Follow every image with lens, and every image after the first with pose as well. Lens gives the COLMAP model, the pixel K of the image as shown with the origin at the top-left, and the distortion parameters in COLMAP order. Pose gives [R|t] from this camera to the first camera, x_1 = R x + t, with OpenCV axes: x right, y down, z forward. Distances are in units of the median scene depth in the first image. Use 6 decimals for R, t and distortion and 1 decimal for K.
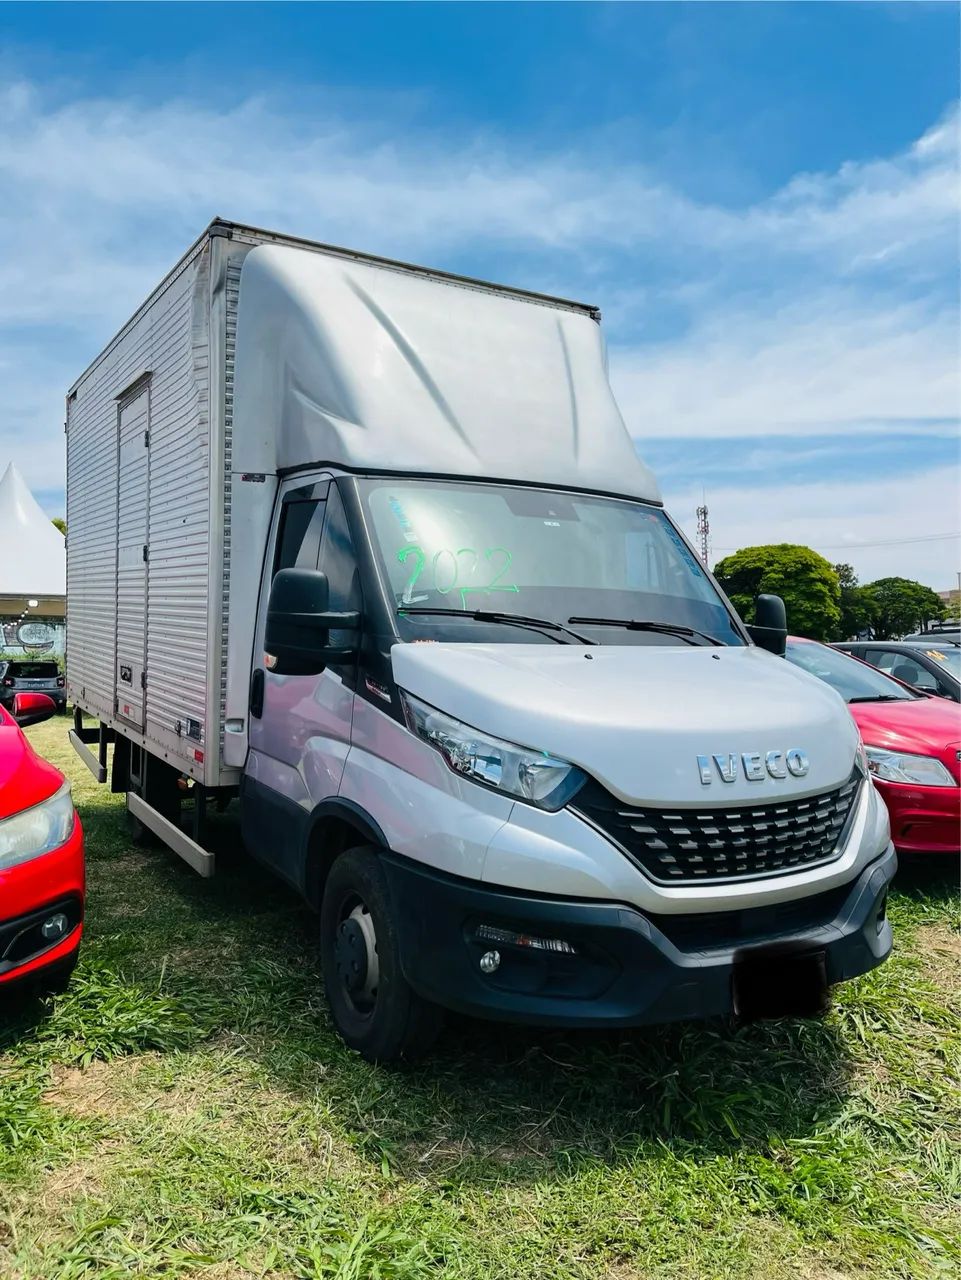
lens RADIAL K [[893.4, 0, 486.5], [0, 893.4, 643.2], [0, 0, 1]] dist [0.047440, -0.068794]
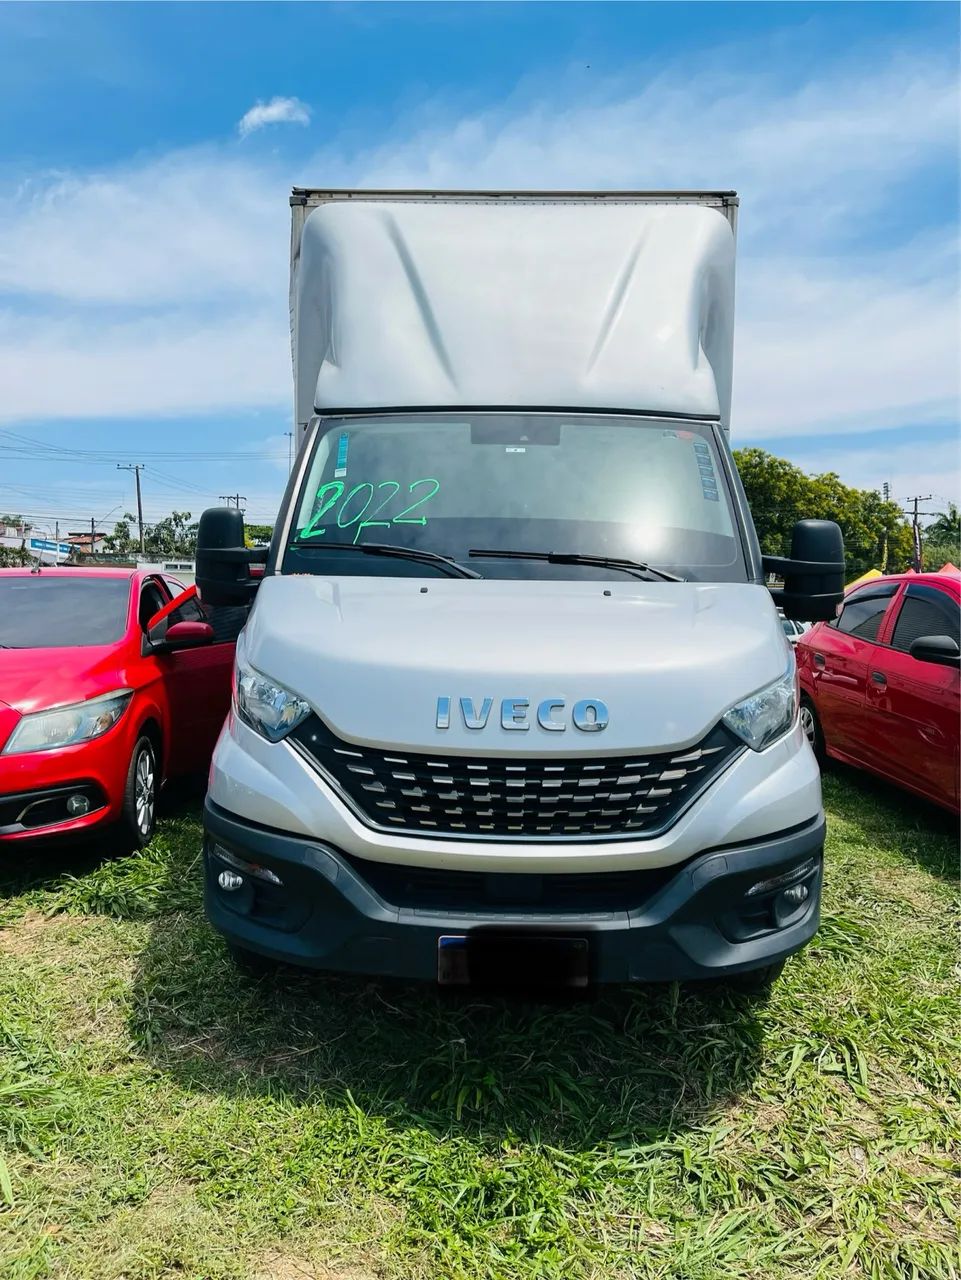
lens RADIAL K [[893.4, 0, 486.5], [0, 893.4, 643.2], [0, 0, 1]] dist [0.047440, -0.068794]
pose [[0.868164, 0.031306, -0.495288, 0.705417], [-0.006503, 0.998640, 0.051723, 0.024168], [0.496234, -0.041683, 0.867188, 0.240970]]
